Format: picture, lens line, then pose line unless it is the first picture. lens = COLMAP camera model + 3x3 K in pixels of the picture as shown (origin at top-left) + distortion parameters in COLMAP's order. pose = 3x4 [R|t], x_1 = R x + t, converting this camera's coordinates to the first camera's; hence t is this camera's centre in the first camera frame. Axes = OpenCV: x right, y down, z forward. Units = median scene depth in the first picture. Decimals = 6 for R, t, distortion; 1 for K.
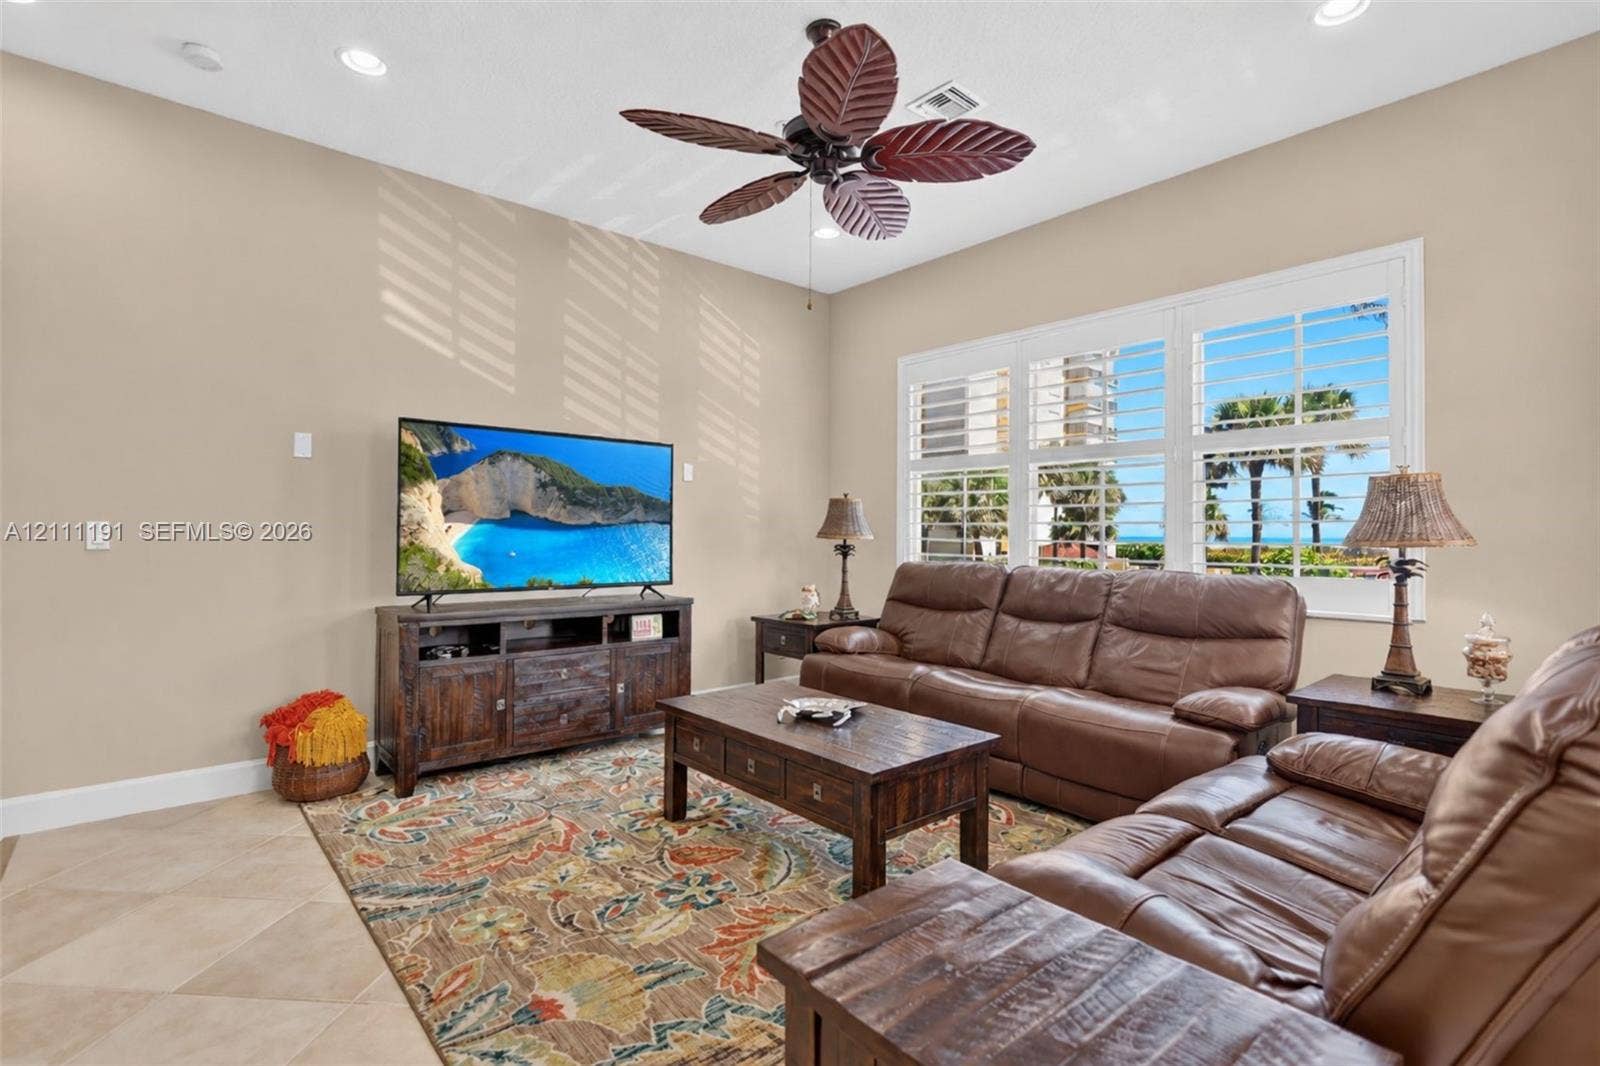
lens RADIAL K [[754.5, 0, 804.4], [0, 754.5, 510.7], [0, 0, 1]] dist [0.003799, 0.001138]
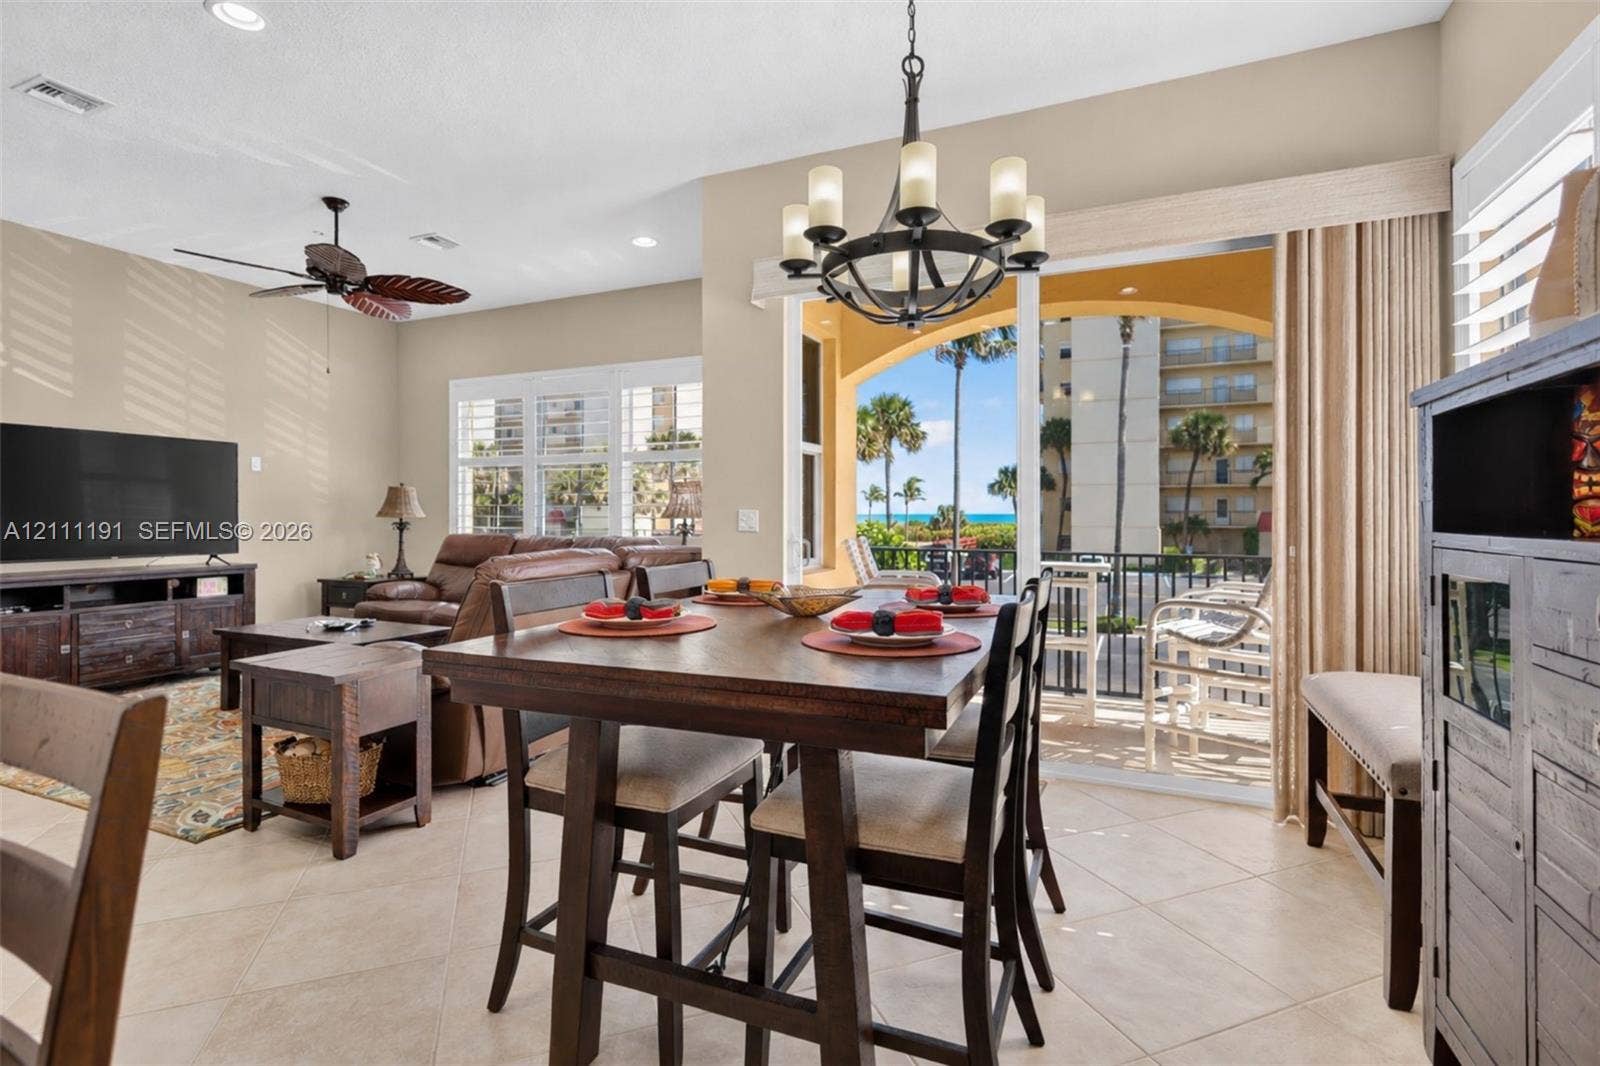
lens RADIAL K [[754.5, 0, 804.4], [0, 754.5, 510.7], [0, 0, 1]] dist [0.003799, 0.001138]
pose [[0.906848, -0.002664, 0.421450, 0.156197], [-0.008227, 0.999678, 0.024022, -0.013007], [-0.421378, -0.025252, 0.906534, -0.560946]]
